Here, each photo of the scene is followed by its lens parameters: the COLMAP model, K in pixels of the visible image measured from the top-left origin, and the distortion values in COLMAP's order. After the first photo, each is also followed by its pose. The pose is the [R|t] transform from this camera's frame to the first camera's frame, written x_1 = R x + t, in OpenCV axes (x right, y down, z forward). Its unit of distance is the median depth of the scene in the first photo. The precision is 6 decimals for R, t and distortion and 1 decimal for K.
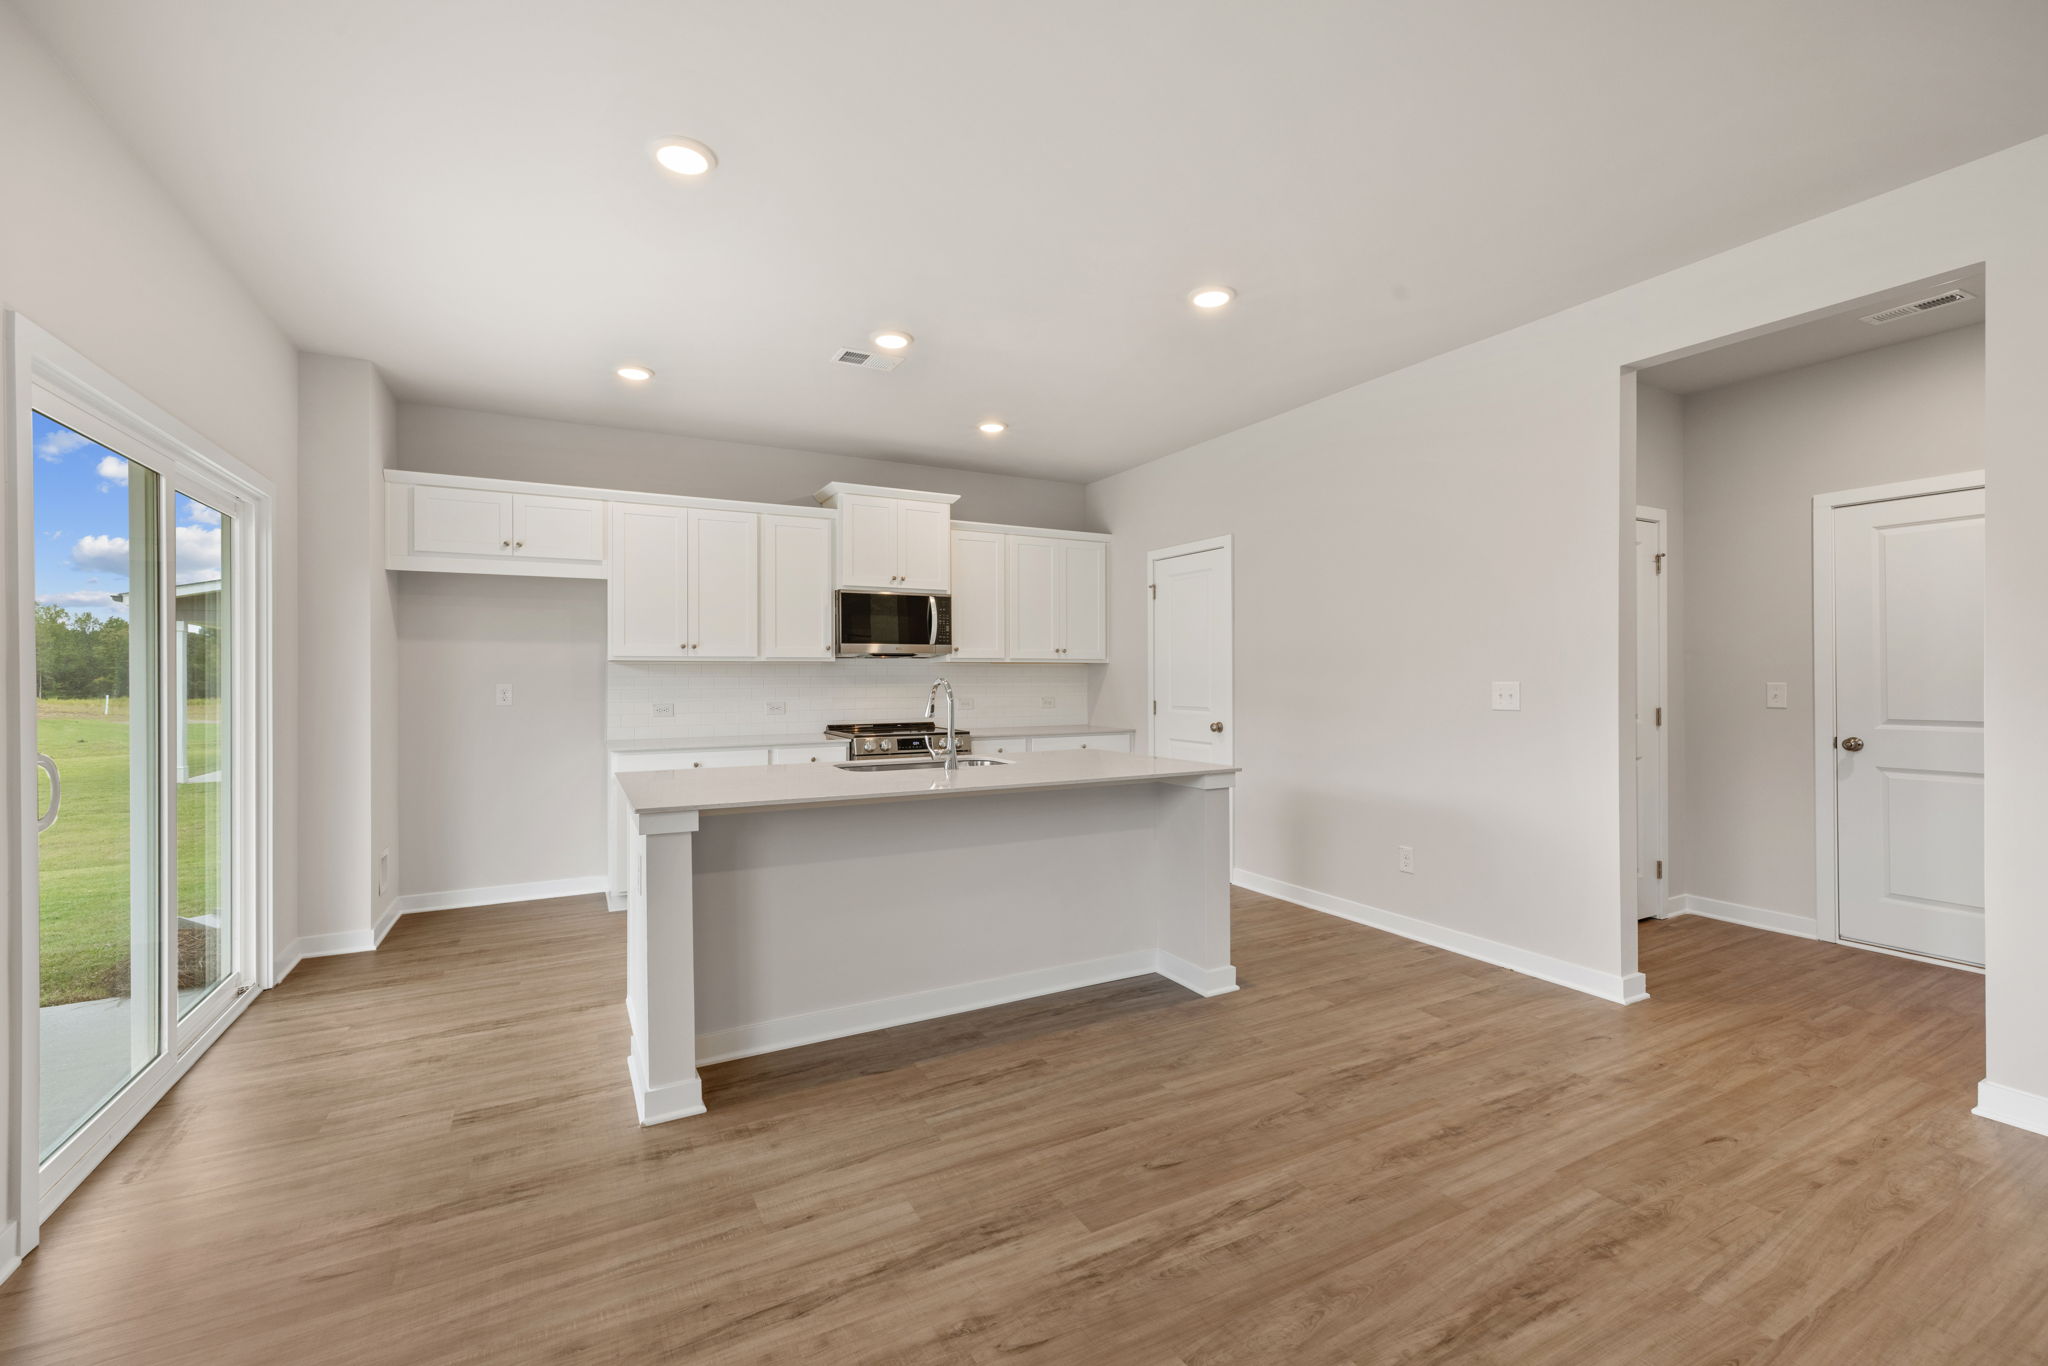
lens RADIAL K [[863.7, 0, 1029.7], [0, 863.7, 674.9], [0, 0, 1]] dist [0.004161, 0.000071]
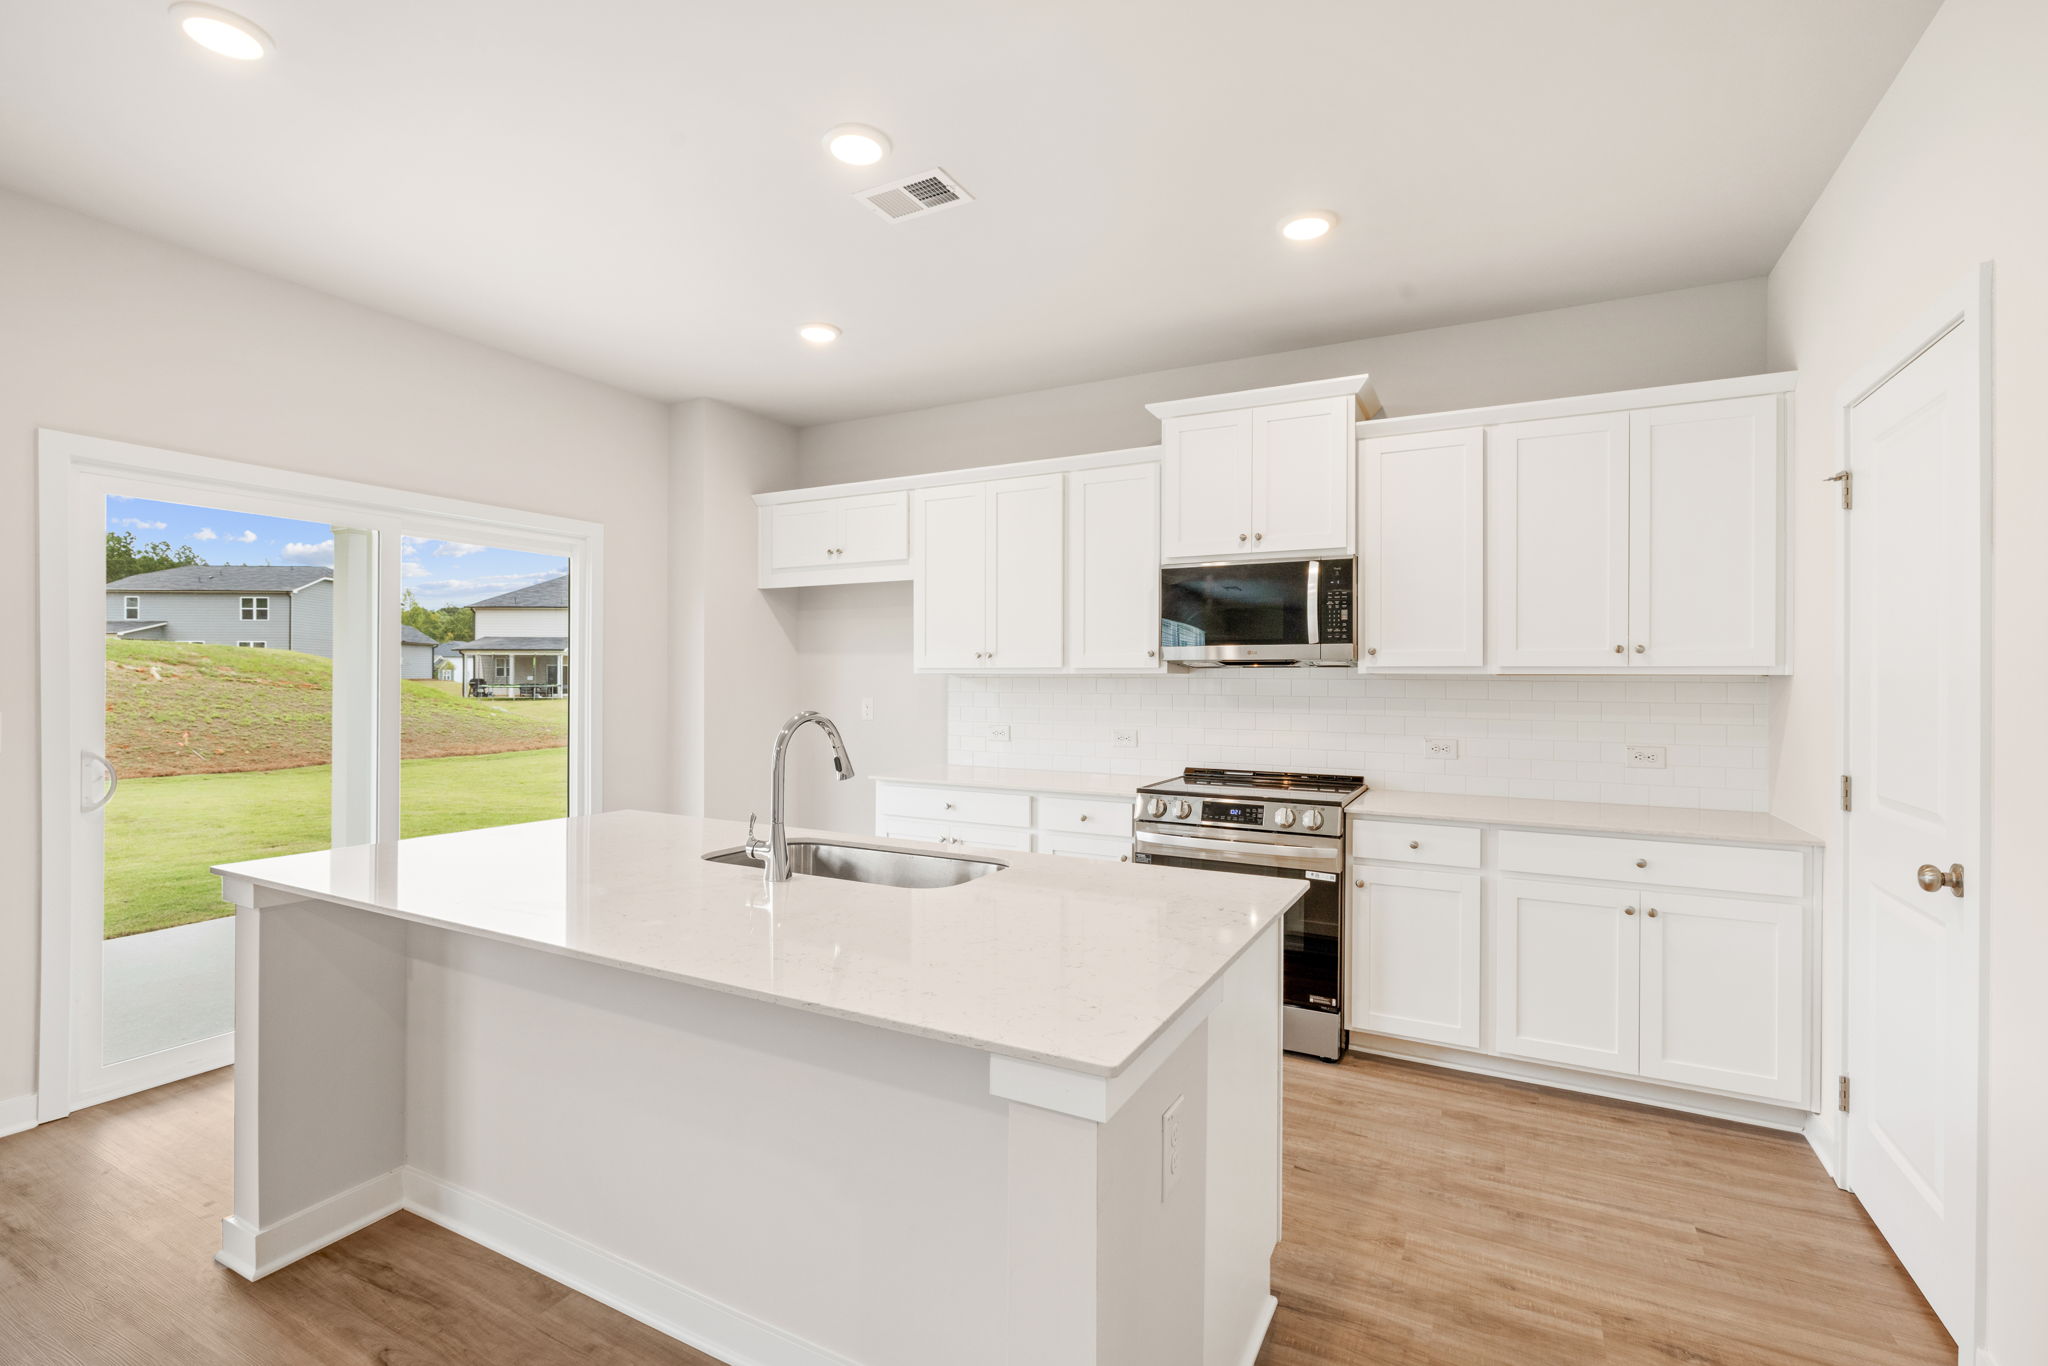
lens RADIAL K [[922.5, 0, 1027.7], [0, 922.5, 677.5], [0, 0, 1]] dist [-0.003690, 0.001677]
pose [[0.553963, 0.004803, -0.832527, 0.491704], [-0.006197, 0.999979, 0.001646, -0.020850], [0.832518, 0.004247, 0.553981, 0.820646]]
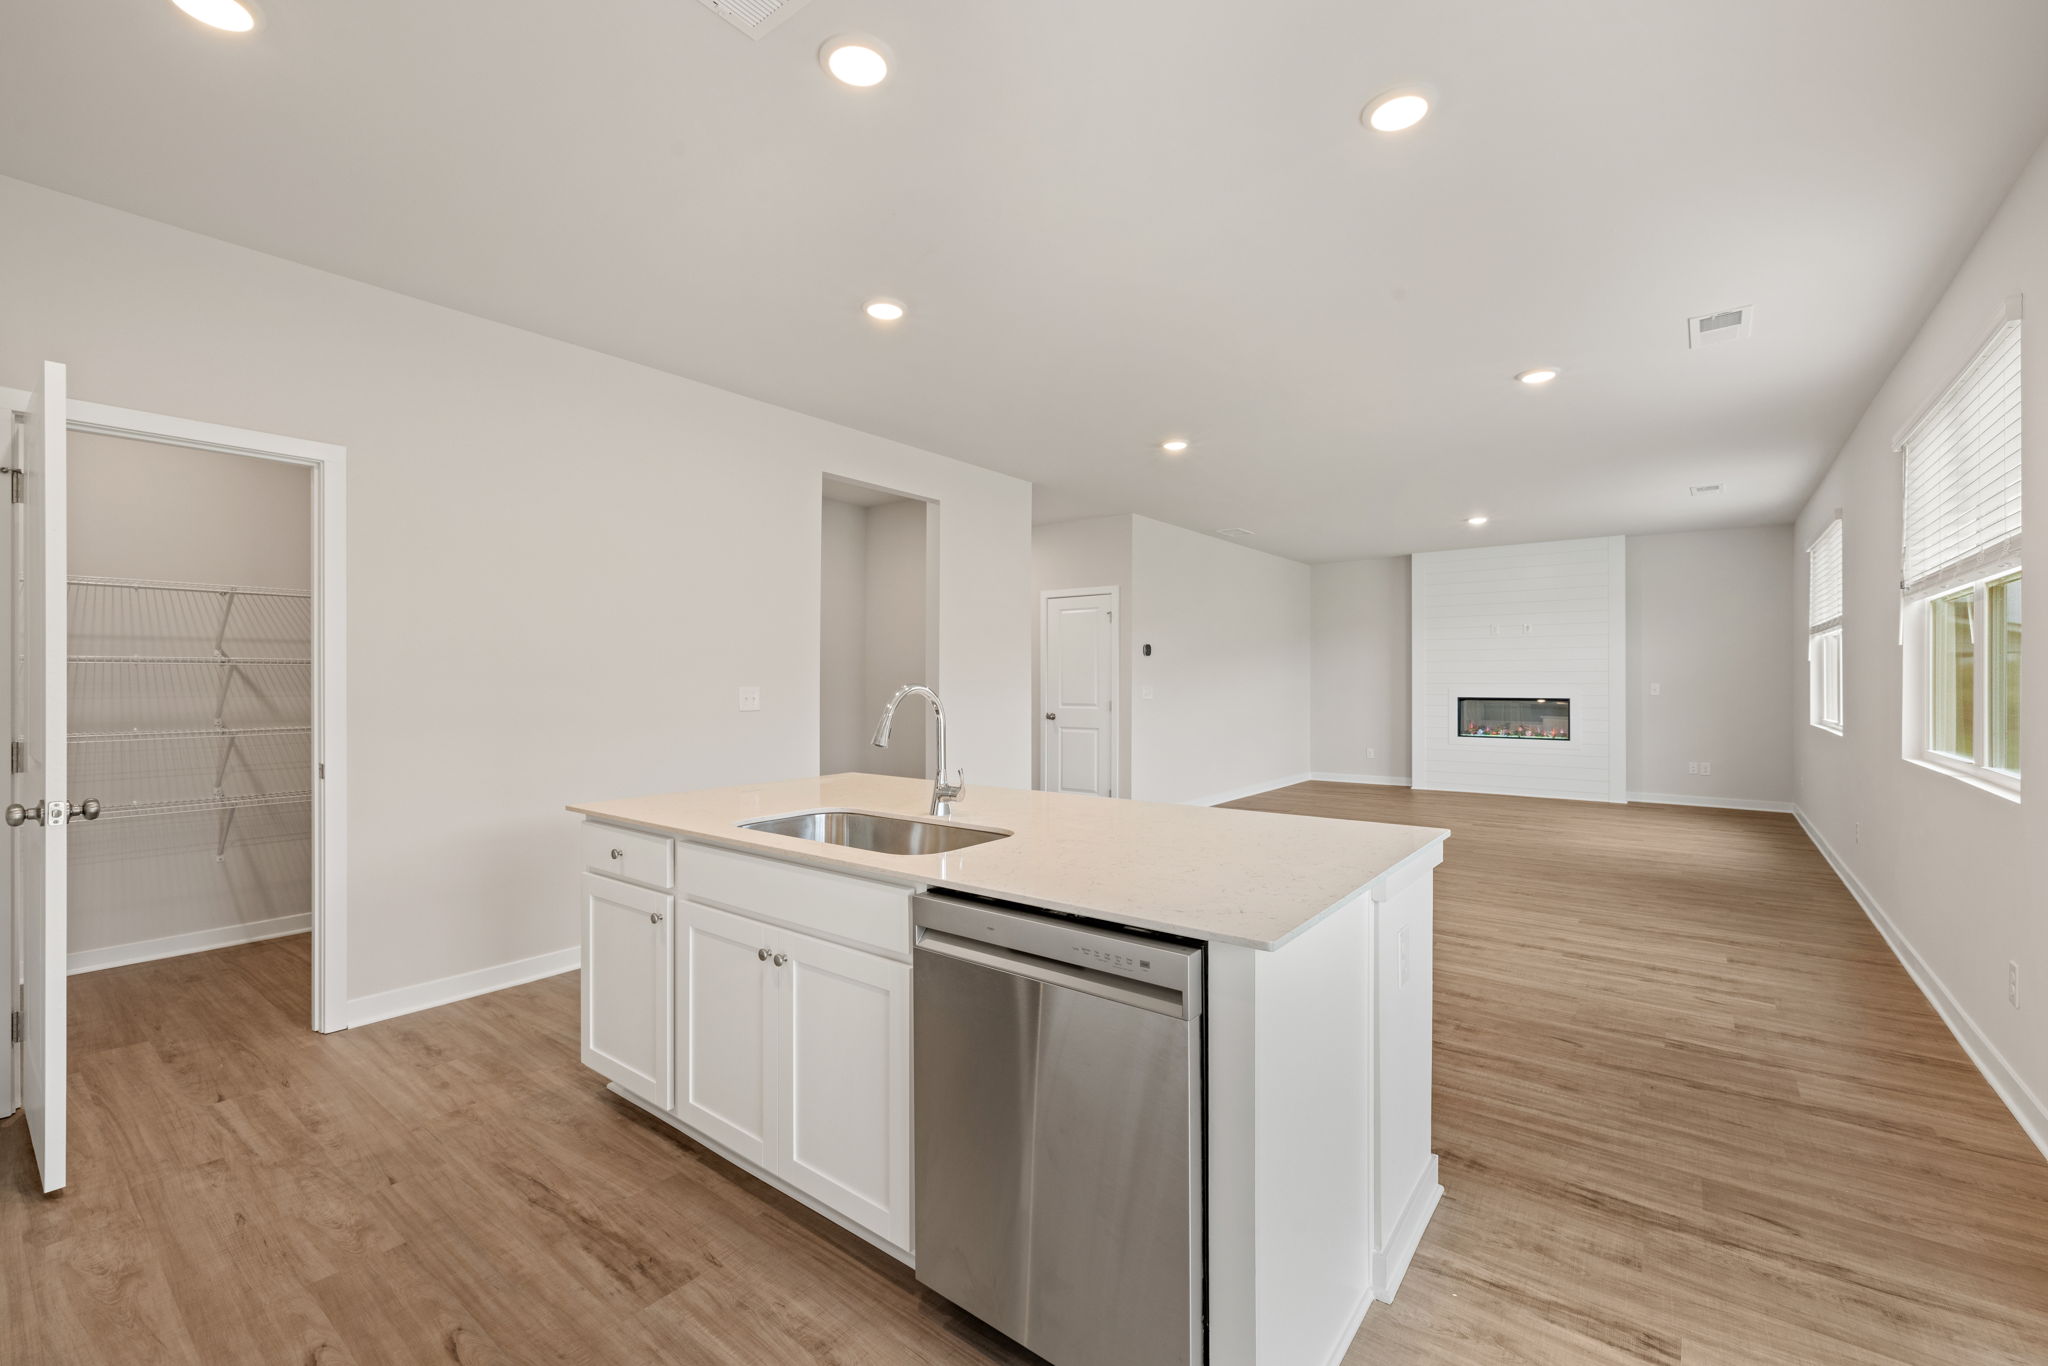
lens RADIAL K [[863.7, 0, 1031.7], [0, 863.7, 681.3], [0, 0, 1]] dist [0.004161, 0.000071]
pose [[-0.406932, 0.005206, 0.913444, -0.771175], [0.004739, 0.999982, -0.003588, 0.004682], [-0.913446, 0.002869, -0.406949, 1.235249]]
